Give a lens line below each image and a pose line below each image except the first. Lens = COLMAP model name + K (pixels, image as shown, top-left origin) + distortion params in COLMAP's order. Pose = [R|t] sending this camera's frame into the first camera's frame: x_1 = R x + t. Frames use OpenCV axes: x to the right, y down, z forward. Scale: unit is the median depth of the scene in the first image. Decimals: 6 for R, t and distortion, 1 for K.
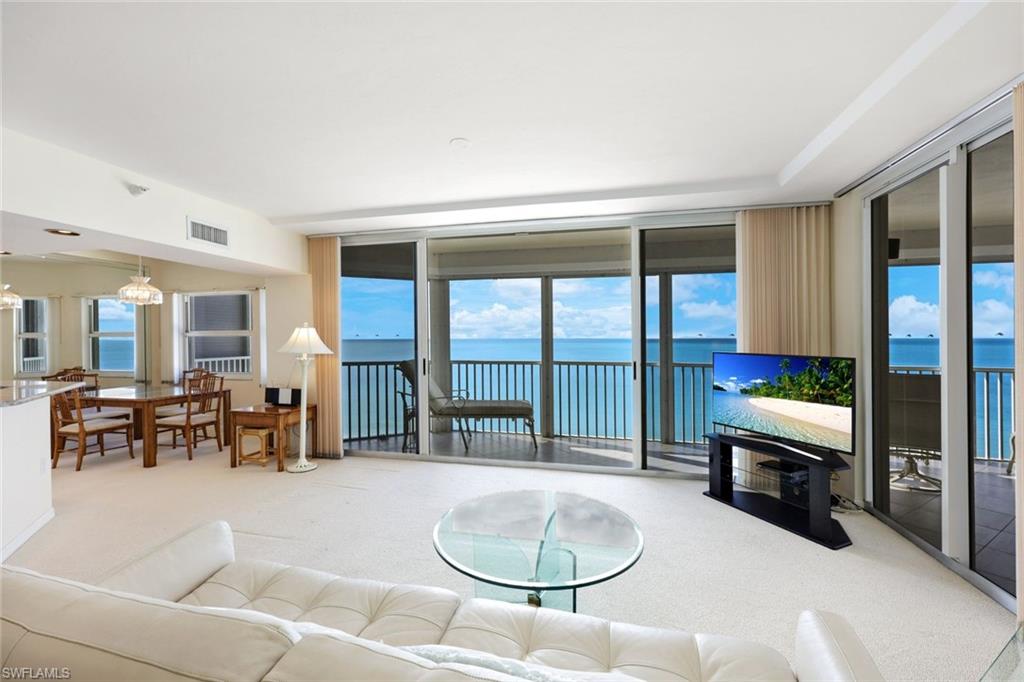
lens RADIAL K [[423.4, 0, 508.8], [0, 423.4, 335.8], [0, 0, 1]] dist [-0.013770, -0.000122]
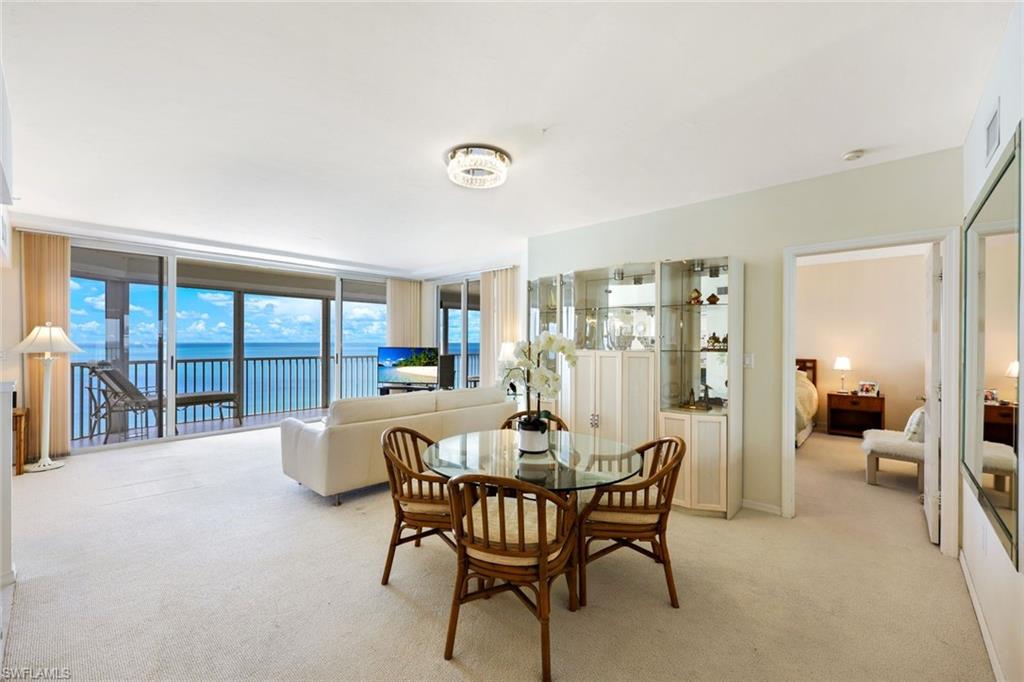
lens RADIAL K [[418.9, 0, 512.0], [0, 418.9, 341.0], [0, 0, 1]] dist [-0.011721, -0.000012]
pose [[0.471543, 0.006499, 0.881819, -0.870010], [-0.005870, 0.999974, -0.004231, 0.012819], [-0.881824, -0.003181, 0.471569, -0.443430]]
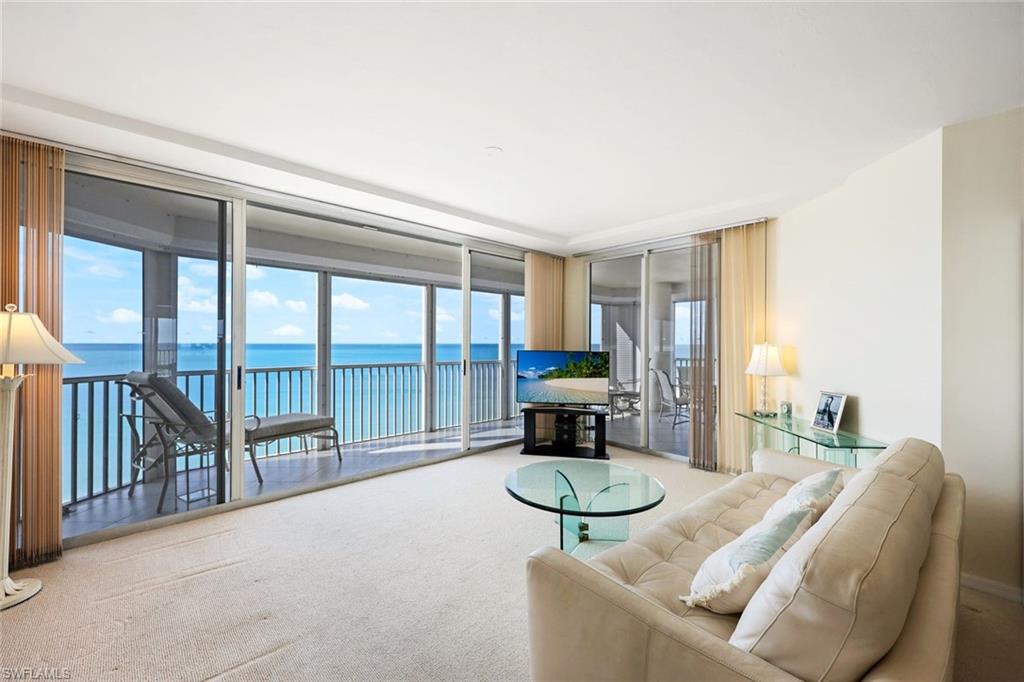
lens RADIAL K [[418.9, 0, 512.0], [0, 418.9, 341.0], [0, 0, 1]] dist [-0.011721, -0.000012]
pose [[0.536266, 0.006686, 0.844023, -0.618095], [-0.003986, 0.999978, -0.005389, 0.013895], [-0.844040, -0.000474, 0.536281, 0.254703]]
